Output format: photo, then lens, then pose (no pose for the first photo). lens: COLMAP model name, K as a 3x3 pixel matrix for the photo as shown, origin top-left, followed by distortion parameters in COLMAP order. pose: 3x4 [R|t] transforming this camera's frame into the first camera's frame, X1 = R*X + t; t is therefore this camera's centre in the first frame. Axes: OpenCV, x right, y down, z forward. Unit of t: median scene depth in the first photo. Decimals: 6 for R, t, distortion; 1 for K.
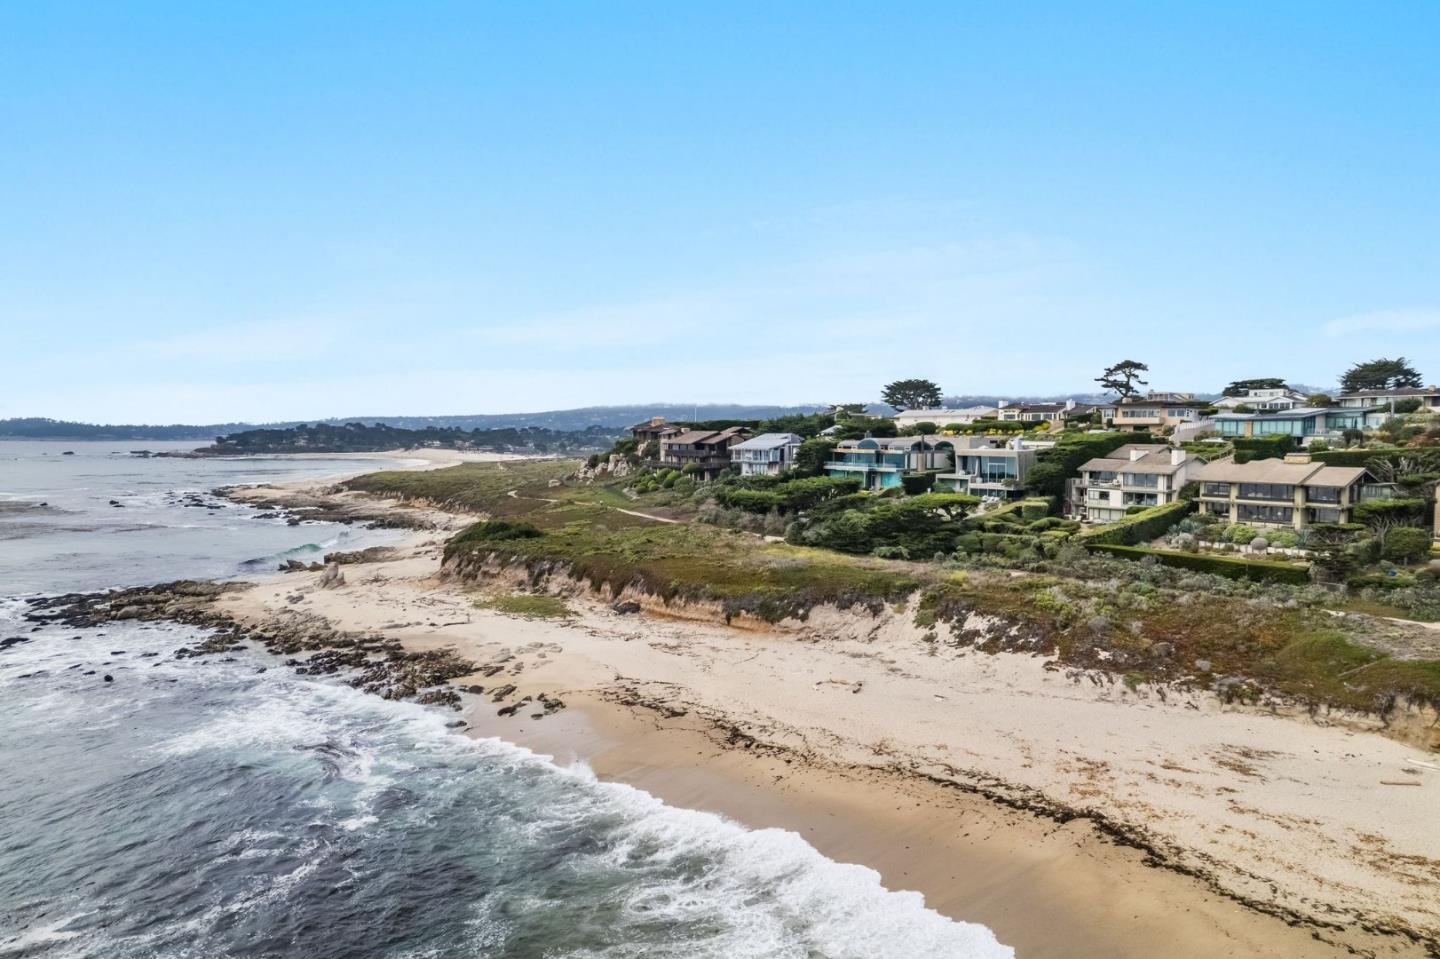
lens RADIAL K [[1046.0, 0, 672.3], [0, 1046.0, 527.8], [0, 0, 1]] dist [-0.082496, 0.115584]
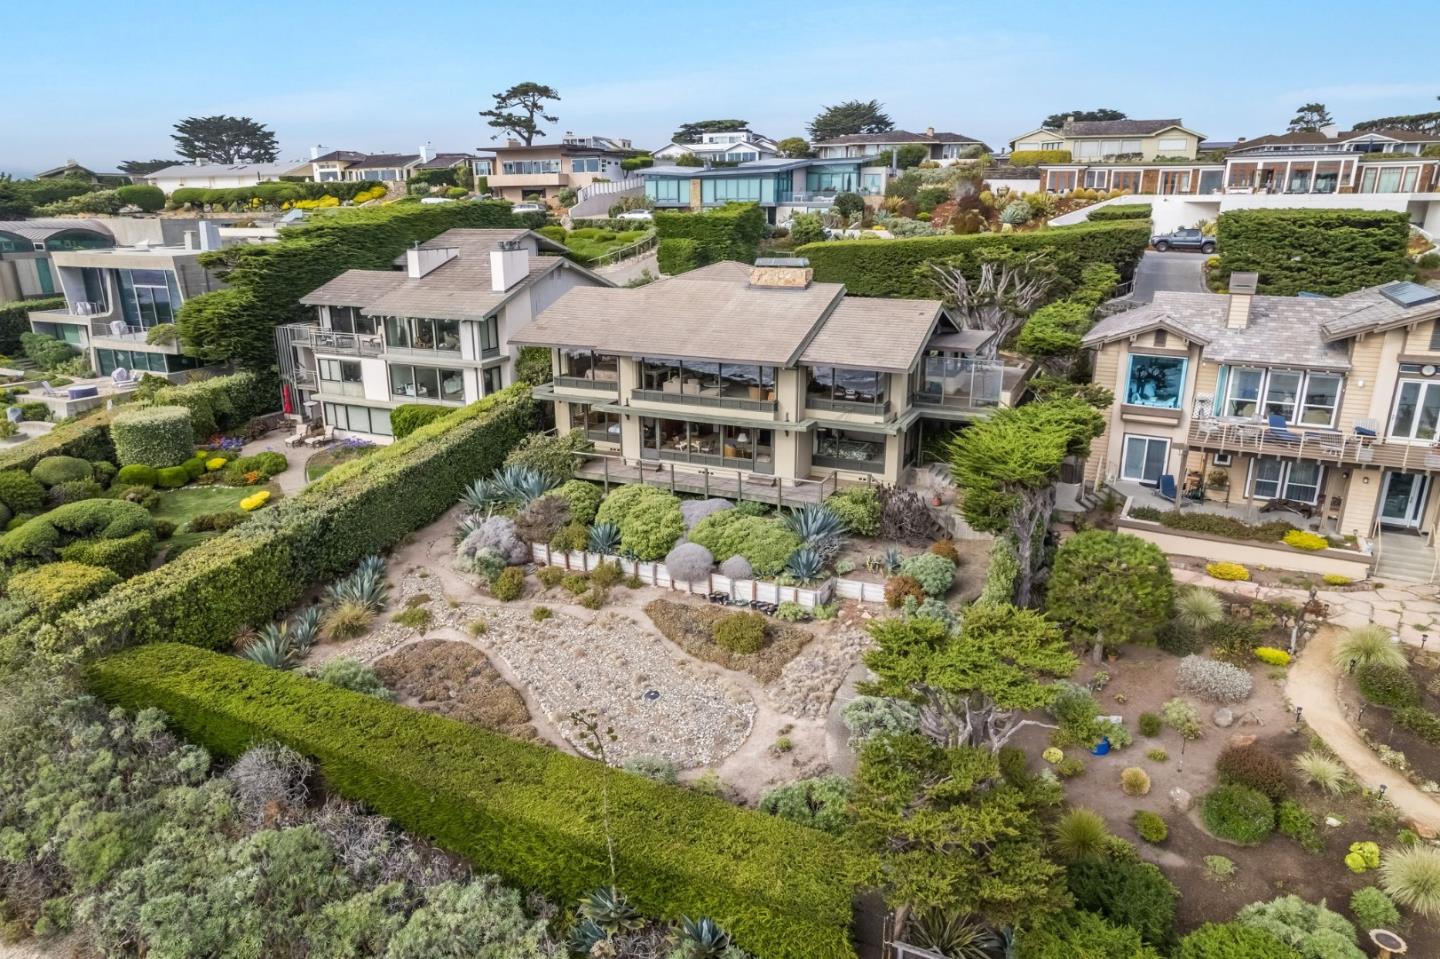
lens RADIAL K [[1046.0, 0, 672.3], [0, 1046.0, 527.8], [0, 0, 1]] dist [-0.082496, 0.115584]
pose [[0.895298, -0.140875, 0.422605, 0.276386], [0.047984, 0.973657, 0.222912, -0.043768], [-0.442875, -0.179294, 0.878473, 0.462977]]
